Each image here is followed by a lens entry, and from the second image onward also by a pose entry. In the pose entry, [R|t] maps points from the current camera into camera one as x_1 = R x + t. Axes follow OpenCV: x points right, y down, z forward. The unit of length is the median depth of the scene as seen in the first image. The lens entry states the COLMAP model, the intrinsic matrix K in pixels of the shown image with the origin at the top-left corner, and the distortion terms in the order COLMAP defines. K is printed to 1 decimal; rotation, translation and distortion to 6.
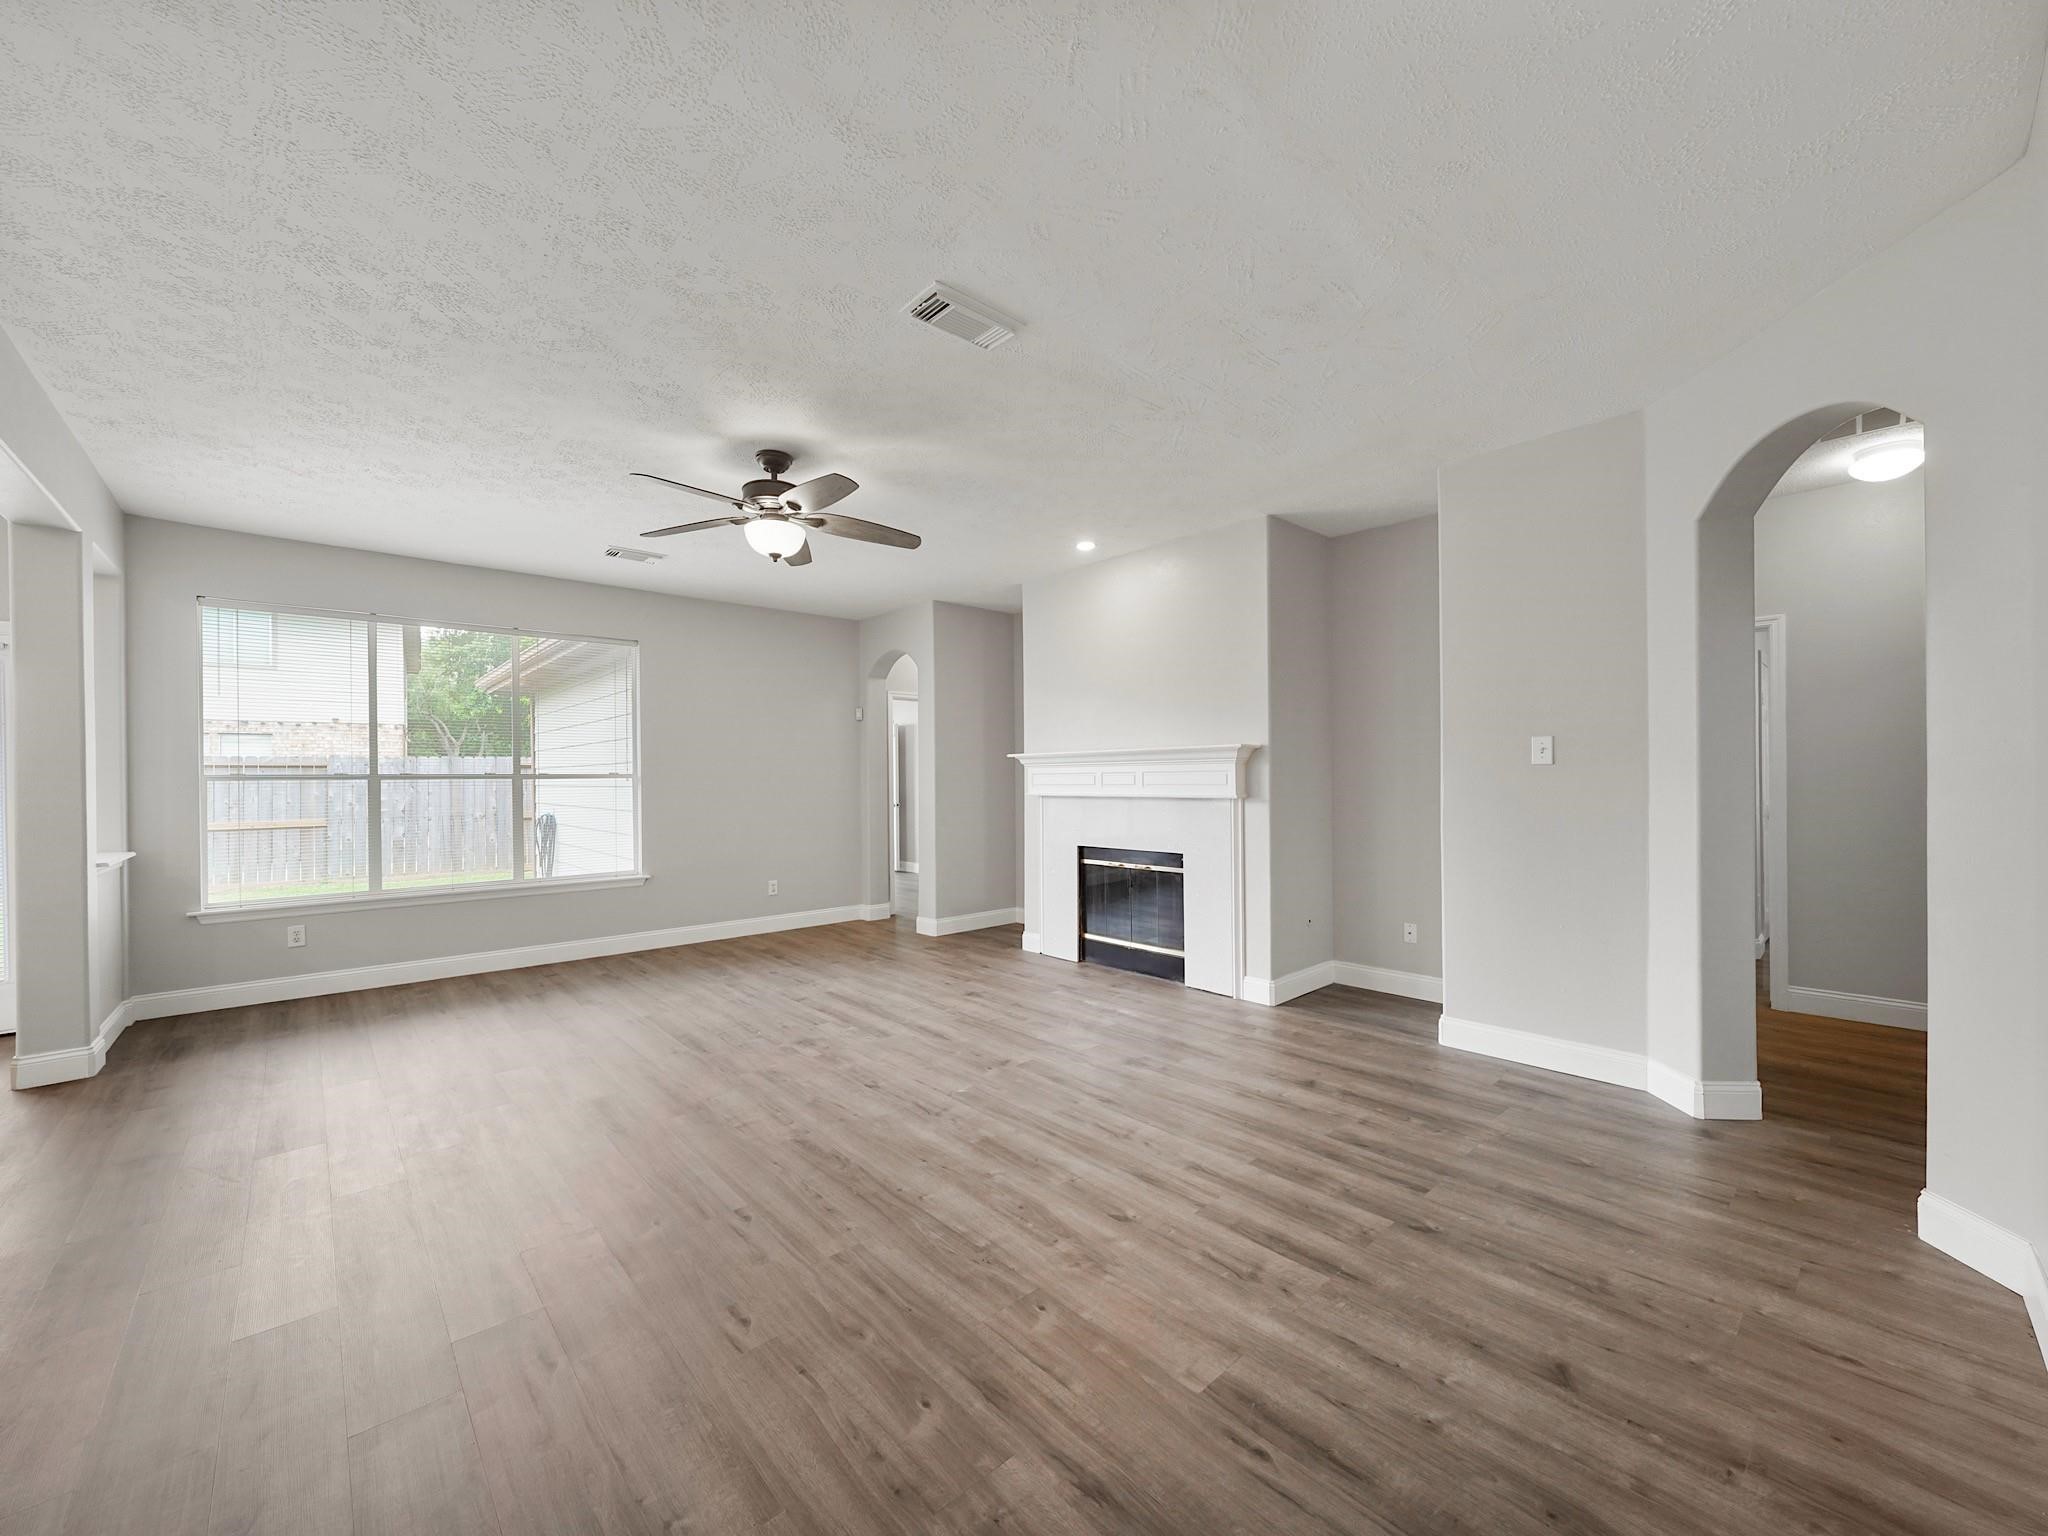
lens RADIAL K [[795.7, 0, 1022.0], [0, 795.7, 775.5], [0, 0, 1]] dist [-0.001436, -0.000054]
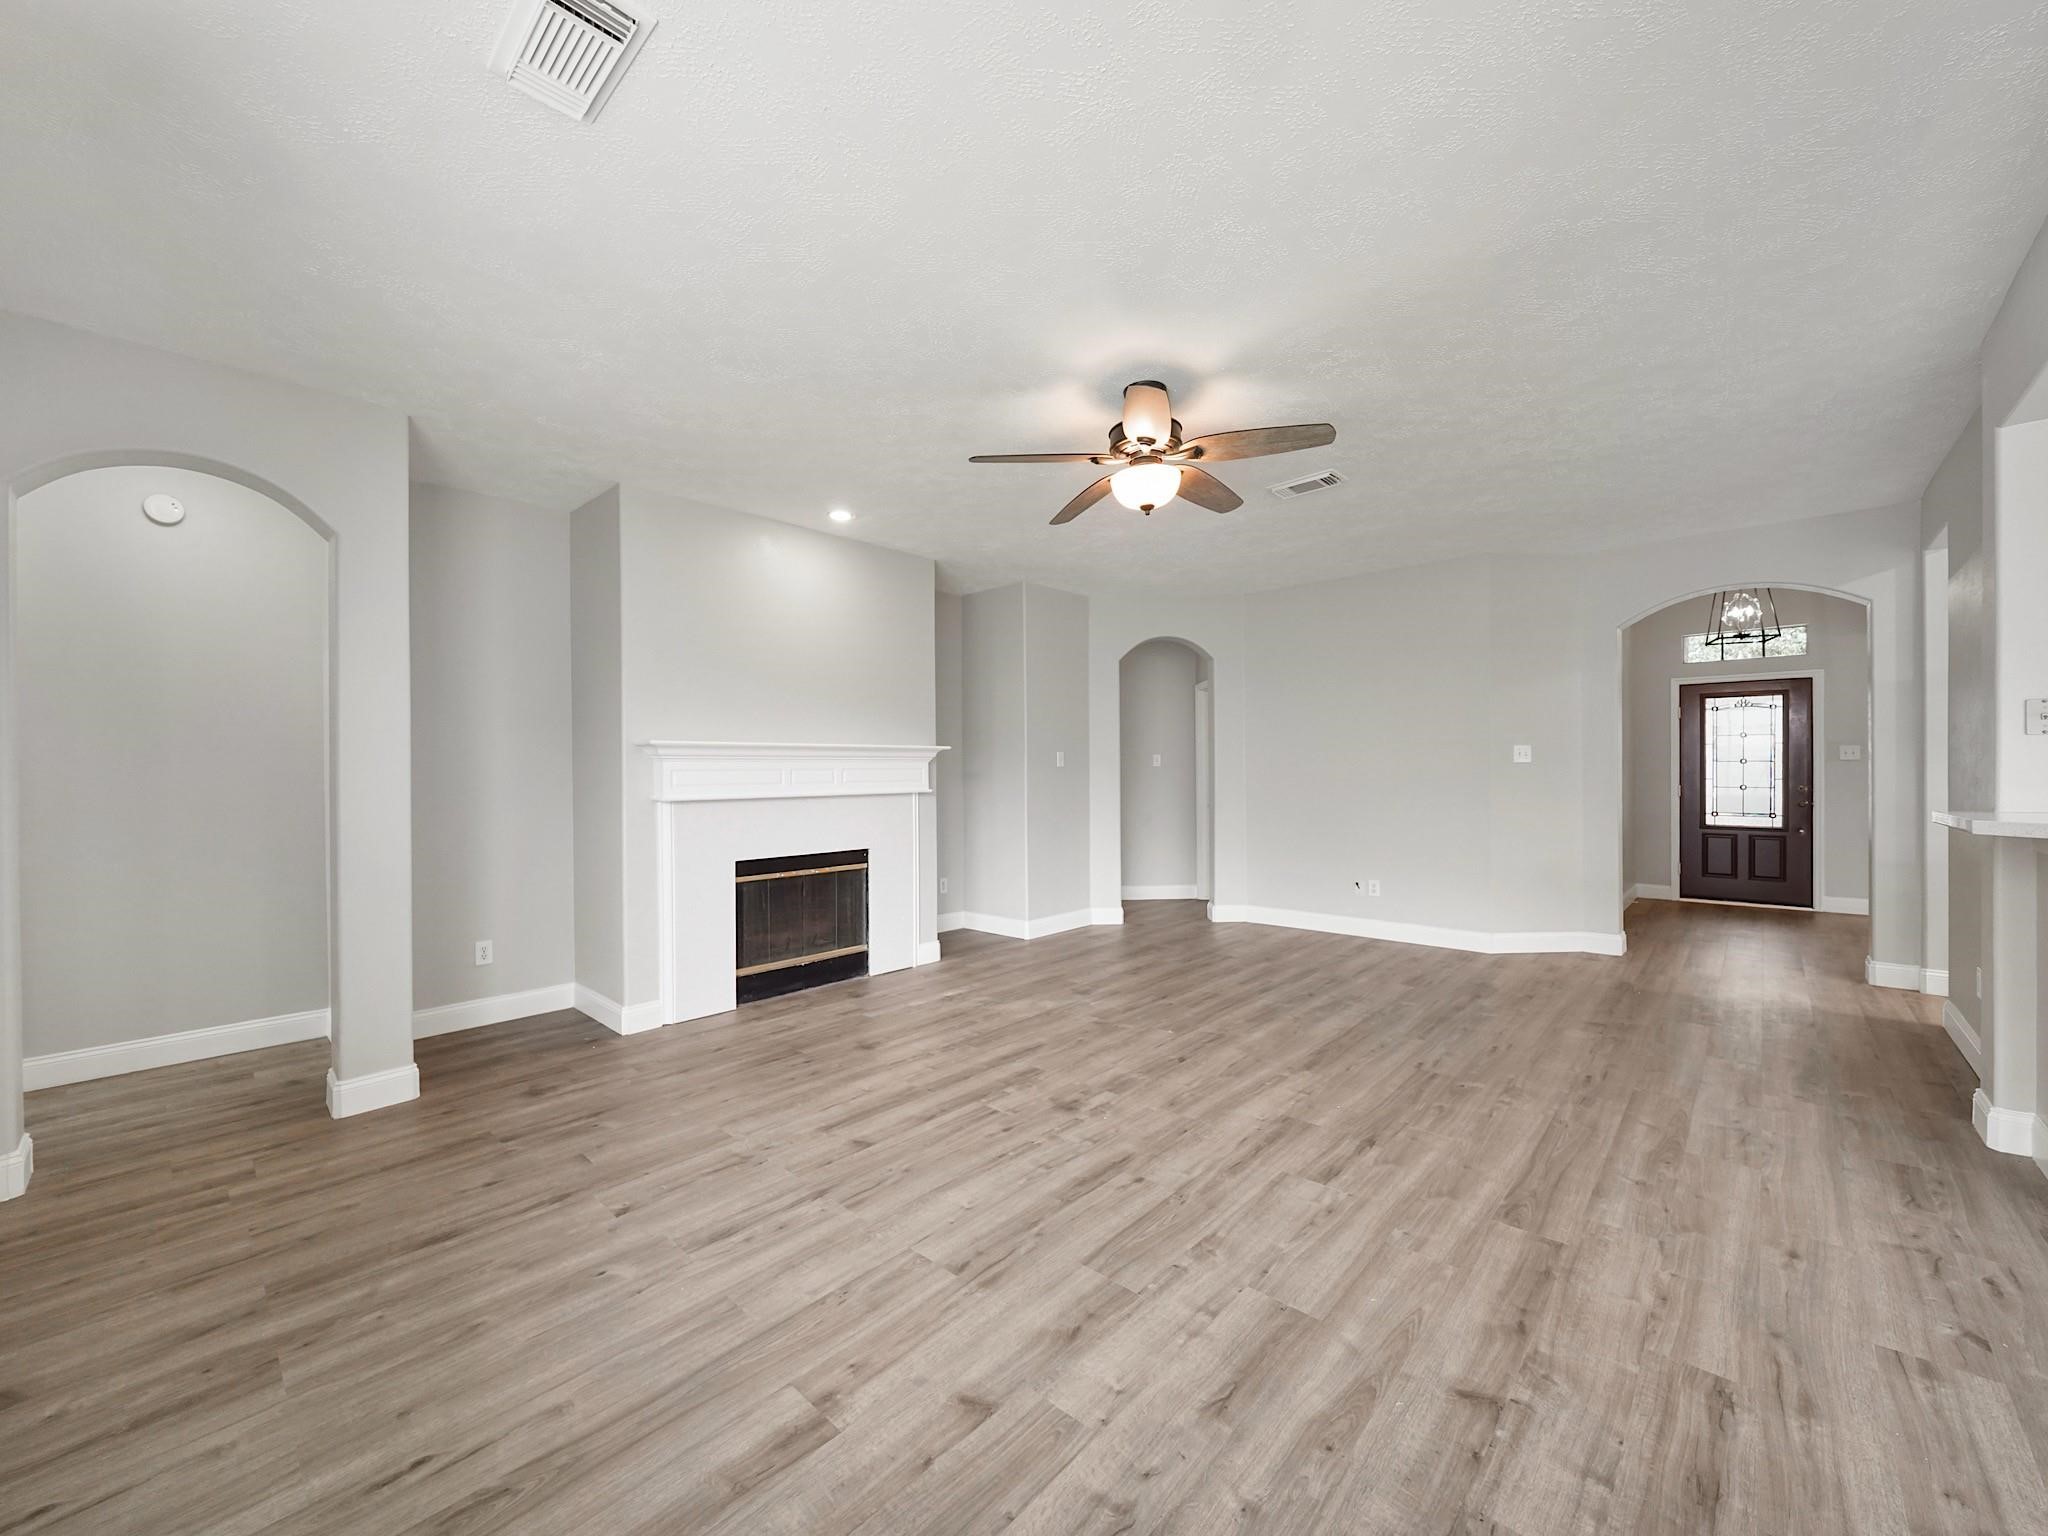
lens RADIAL K [[795.7, 0, 1022.0], [0, 795.7, 775.5], [0, 0, 1]] dist [-0.001436, -0.000054]
pose [[-0.083264, 0.005719, 0.996511, -0.967698], [0.006770, 0.999964, -0.005173, 0.011790], [-0.996505, 0.006316, -0.083300, 1.019868]]
